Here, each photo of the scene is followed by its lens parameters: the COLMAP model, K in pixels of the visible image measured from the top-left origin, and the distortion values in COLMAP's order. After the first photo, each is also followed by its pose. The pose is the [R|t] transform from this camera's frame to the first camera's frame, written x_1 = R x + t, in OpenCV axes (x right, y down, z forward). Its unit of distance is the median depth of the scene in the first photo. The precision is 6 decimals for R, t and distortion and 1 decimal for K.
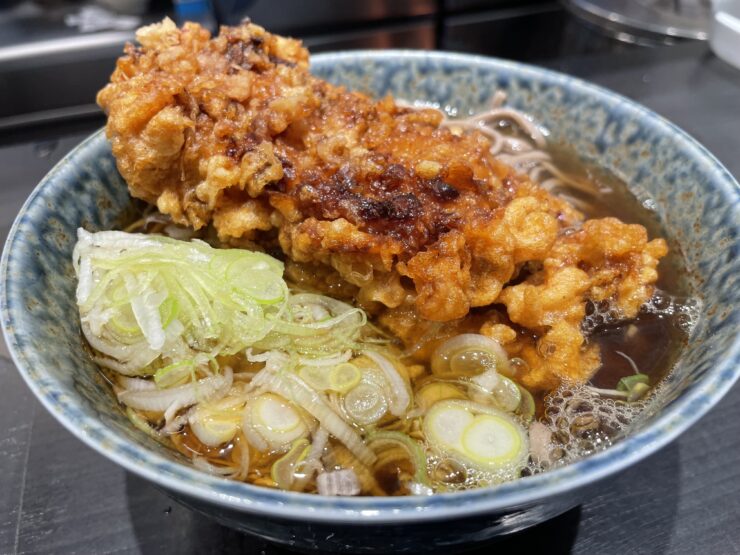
lens RADIAL K [[607.7, 0, 370.0], [0, 607.7, 277.5], [0, 0, 1]] dist [0.031910, -0.145384]
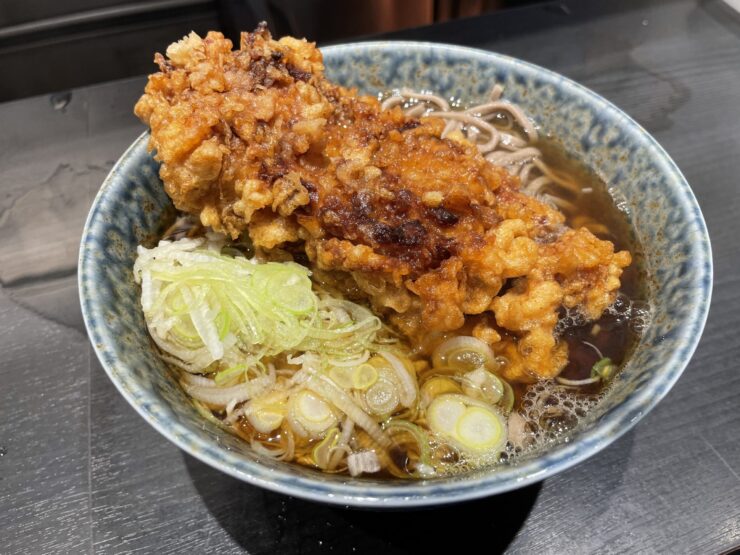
lens RADIAL K [[607.7, 0, 370.0], [0, 607.7, 277.5], [0, 0, 1]] dist [0.031910, -0.145384]
pose [[0.999973, -0.004976, 0.005461, -0.032859], [0.003932, 0.984231, 0.176846, -0.233682], [-0.006255, -0.176819, 0.984223, -0.189045]]
